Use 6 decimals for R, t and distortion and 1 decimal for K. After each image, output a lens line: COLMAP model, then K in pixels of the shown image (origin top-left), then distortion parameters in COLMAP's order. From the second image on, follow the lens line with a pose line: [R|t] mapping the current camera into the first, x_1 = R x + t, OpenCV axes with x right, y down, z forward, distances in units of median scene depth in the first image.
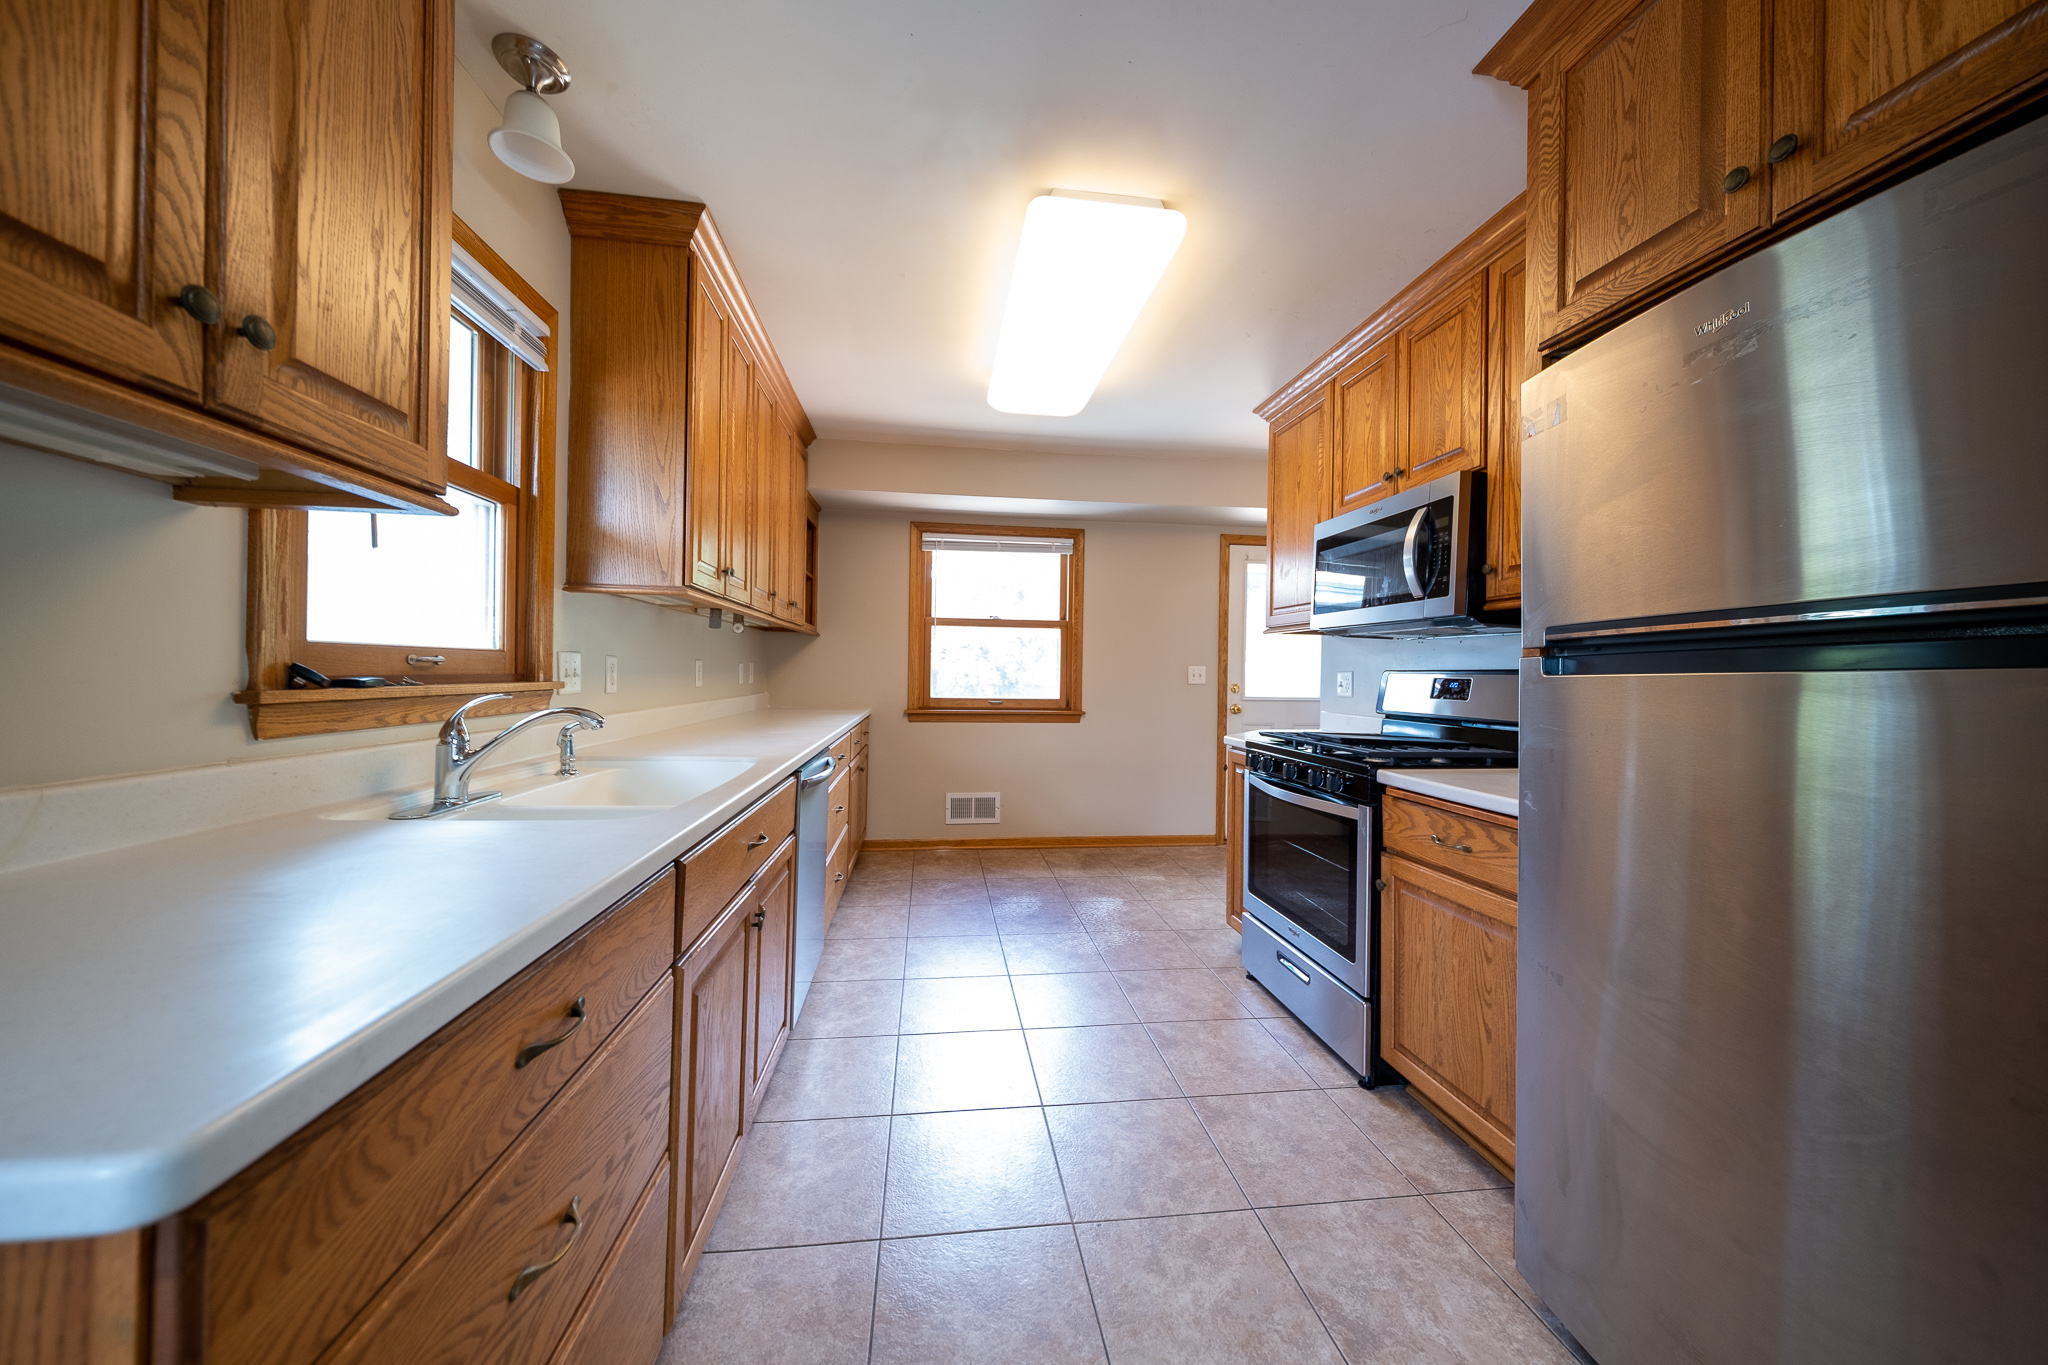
lens RADIAL K [[690.8, 0, 1015.1], [0, 690.8, 671.1], [0, 0, 1]] dist [0.012835, -0.004346]
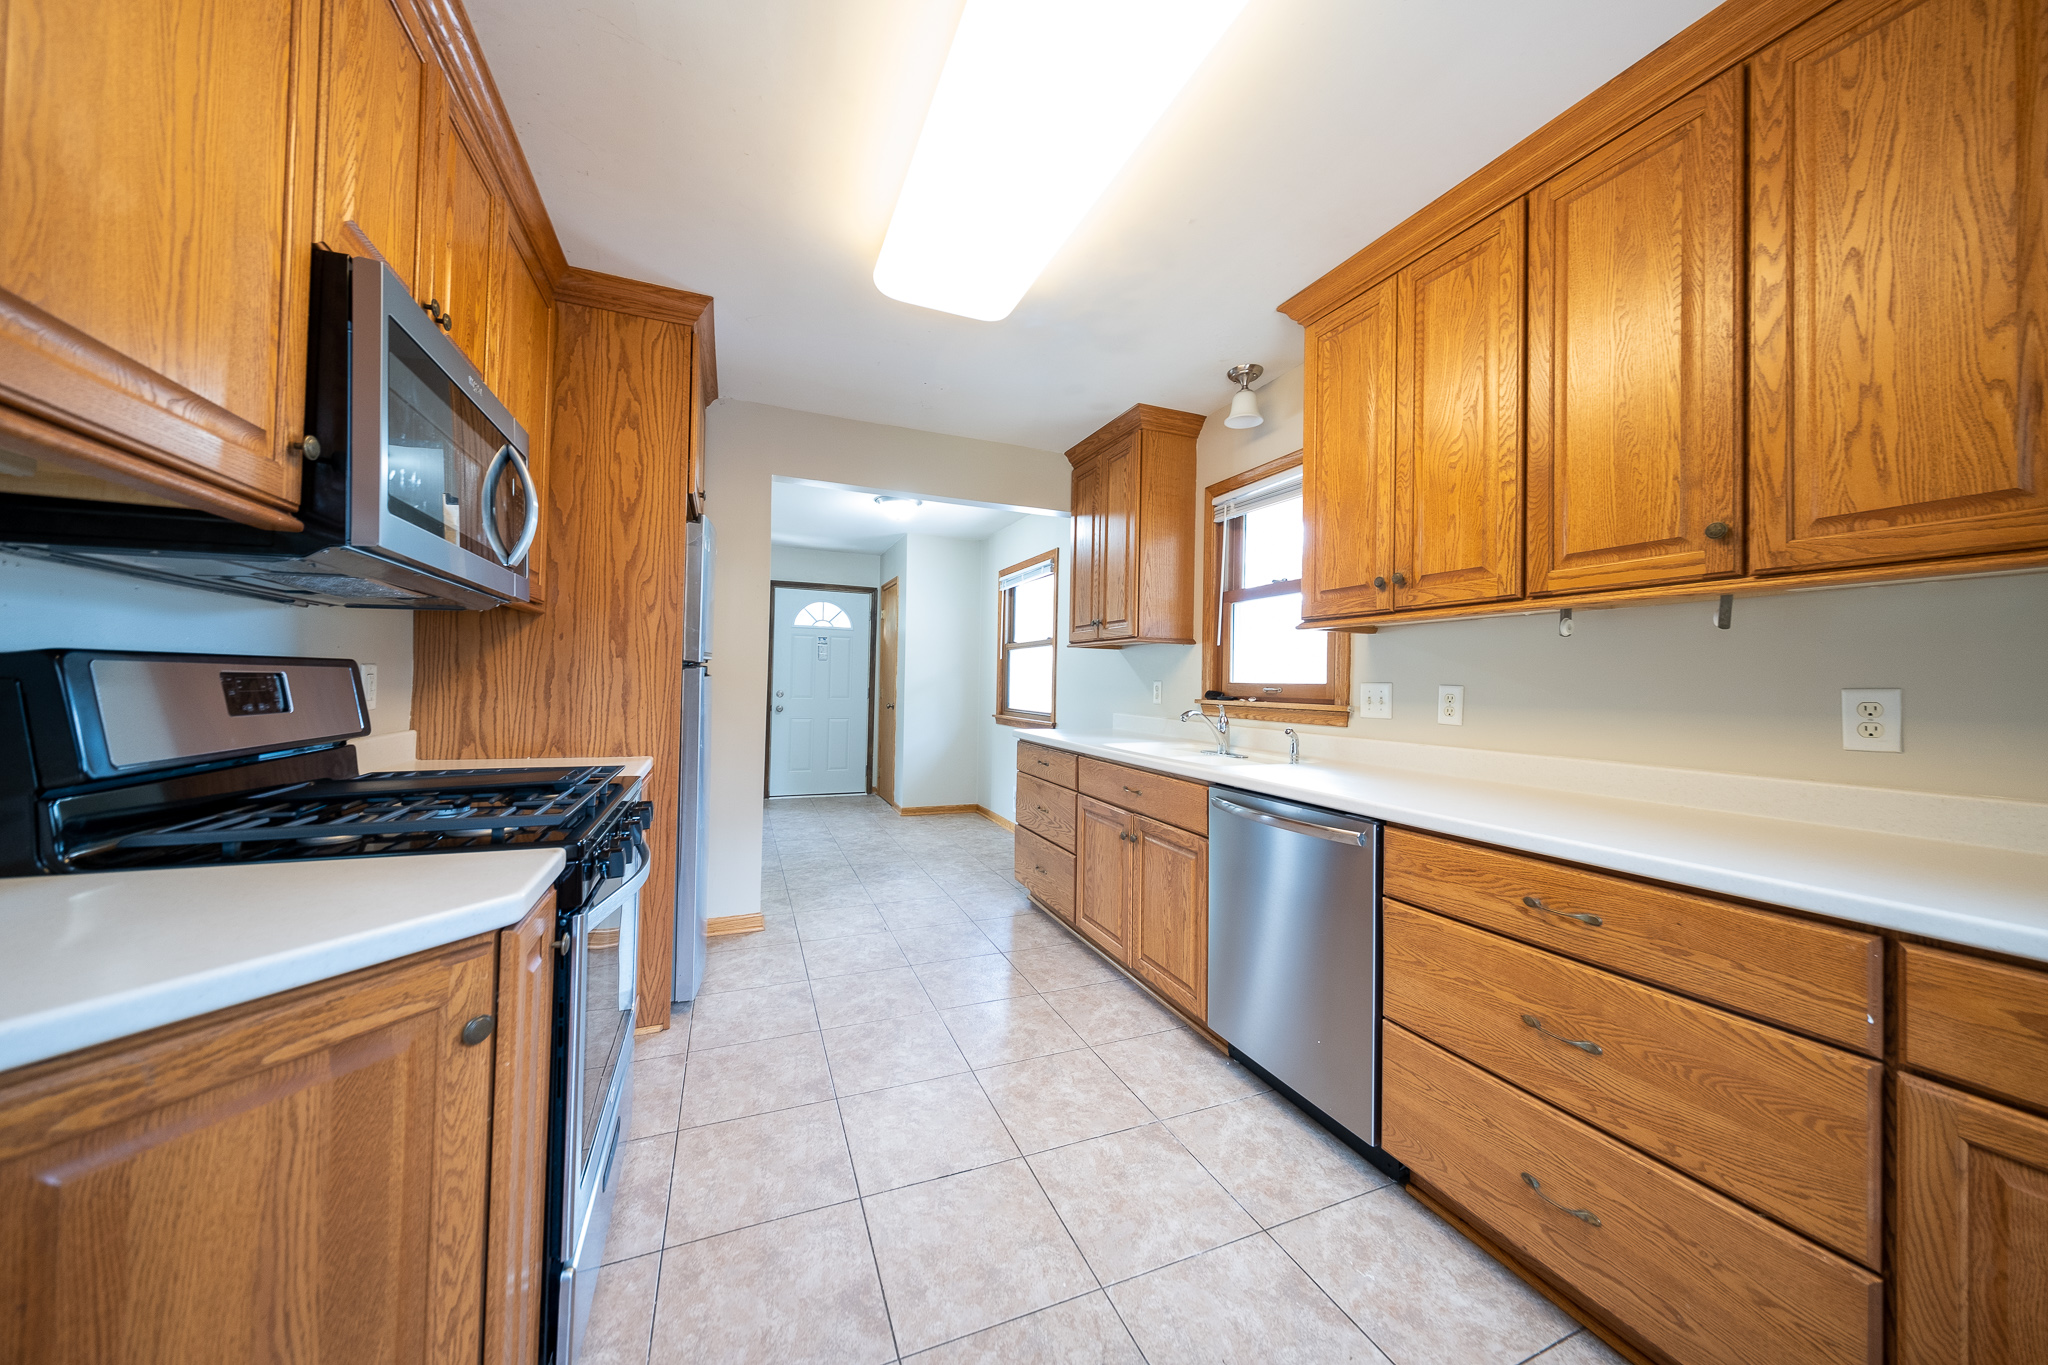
lens RADIAL K [[690.8, 0, 1015.1], [0, 690.8, 671.1], [0, 0, 1]] dist [0.012835, -0.004346]
pose [[-0.964970, -0.038397, -0.259537, 0.329392], [-0.032503, 0.999108, -0.026965, 0.009061], [0.260341, -0.017585, -0.965357, 2.411516]]
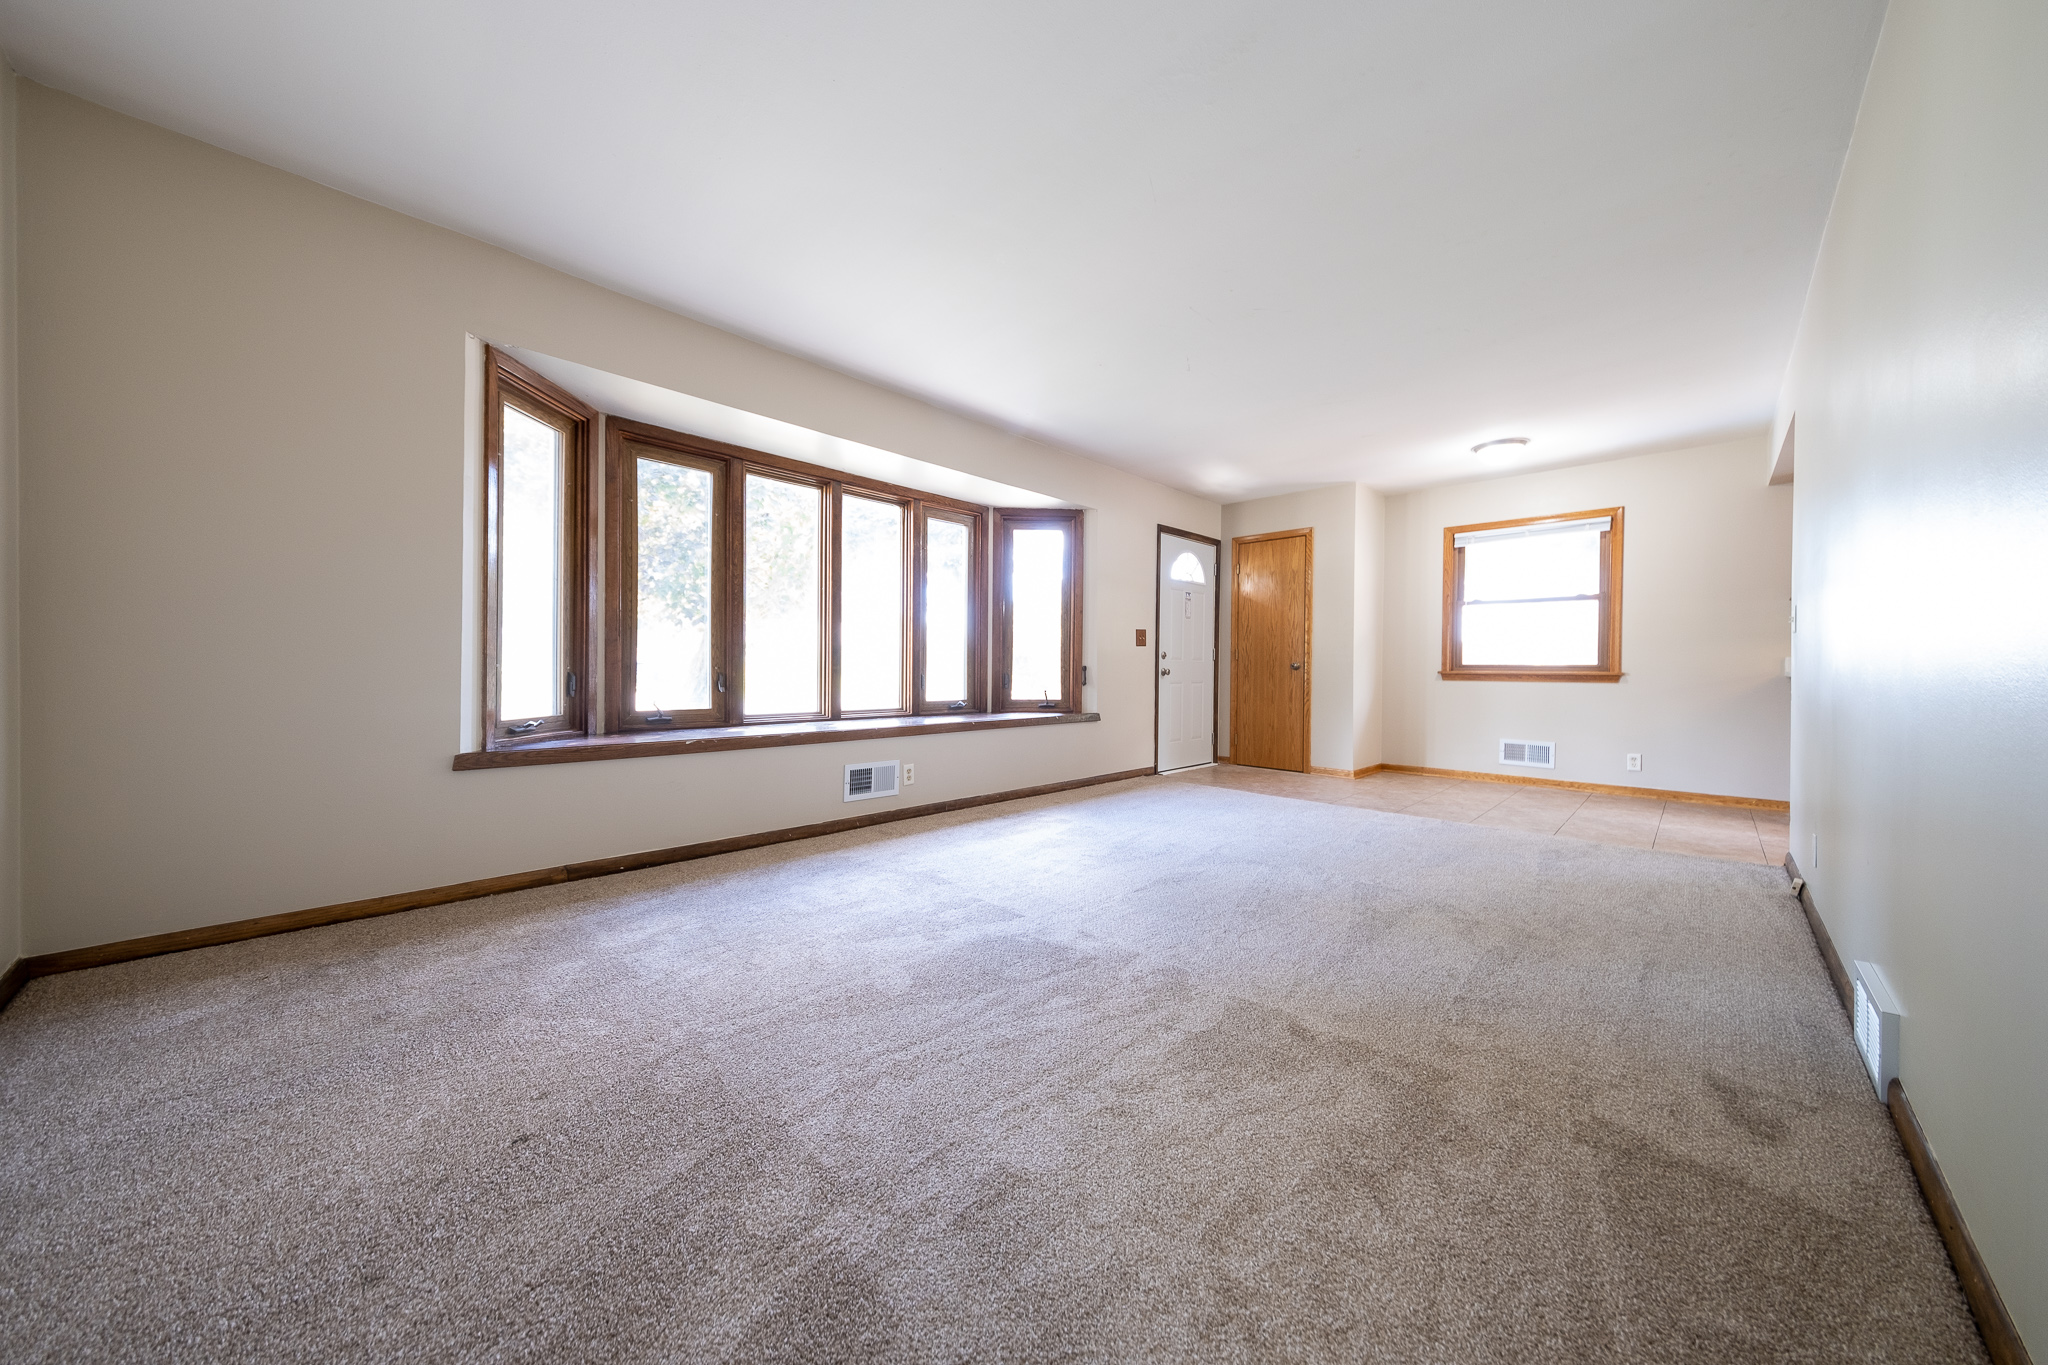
lens RADIAL K [[690.8, 0, 1015.1], [0, 690.8, 671.1], [0, 0, 1]] dist [0.012835, -0.004346]
pose [[-0.787520, -0.020312, -0.615955, 3.438408], [-0.019888, 0.999774, -0.007542, 0.203614], [0.615969, 0.006311, -0.787745, 0.421079]]
